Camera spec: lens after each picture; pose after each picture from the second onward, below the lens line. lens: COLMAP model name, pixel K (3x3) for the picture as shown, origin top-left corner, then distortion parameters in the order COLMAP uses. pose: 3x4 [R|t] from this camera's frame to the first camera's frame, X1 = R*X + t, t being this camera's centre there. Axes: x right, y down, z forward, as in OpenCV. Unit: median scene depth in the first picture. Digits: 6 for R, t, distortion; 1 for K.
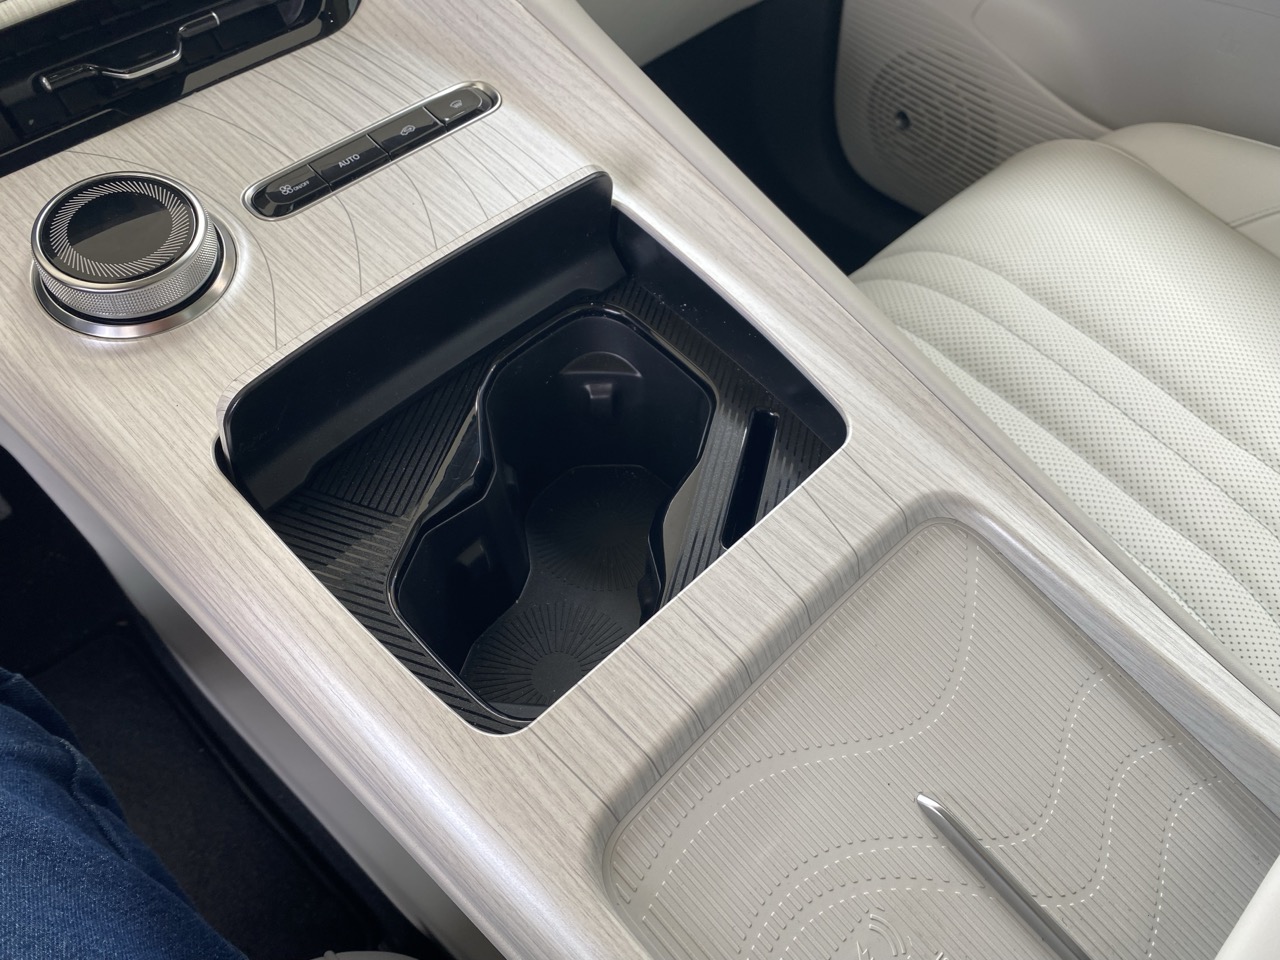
lens RADIAL K [[988.6, 0, 640.0], [0, 988.6, 480.0], [0, 0, 1]] dist [-0.015789, 0.000535]
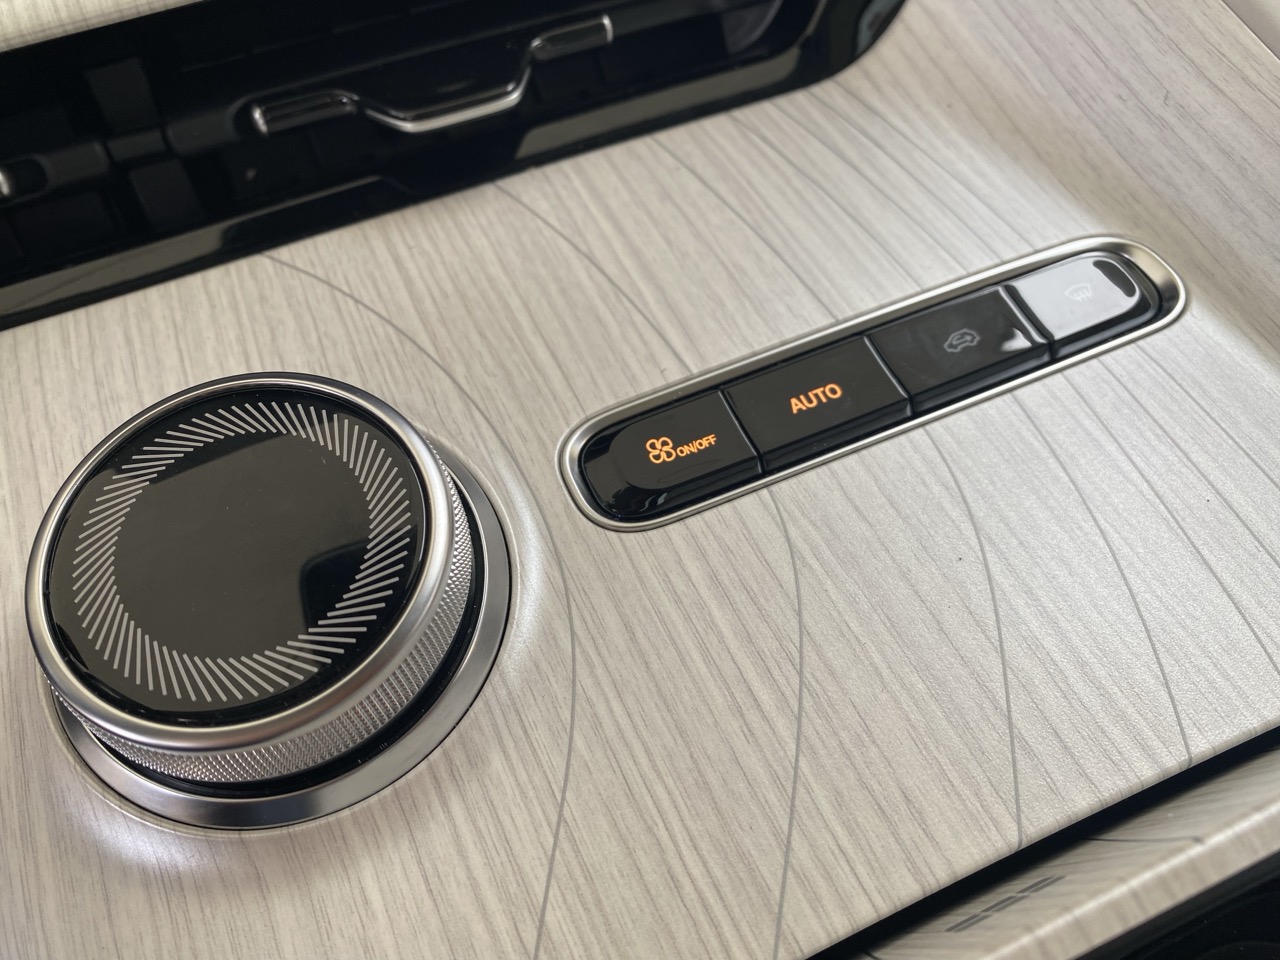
lens RADIAL K [[992.5, 0, 644.1], [0, 992.5, 427.9], [0, 0, 1]] dist [-0.004826, -0.004354]
pose [[0.933622, 0.224529, -0.279173, -0.238288], [-0.238329, 0.971052, -0.016048, -0.282613], [0.267488, 0.081518, 0.960107, 0.563044]]
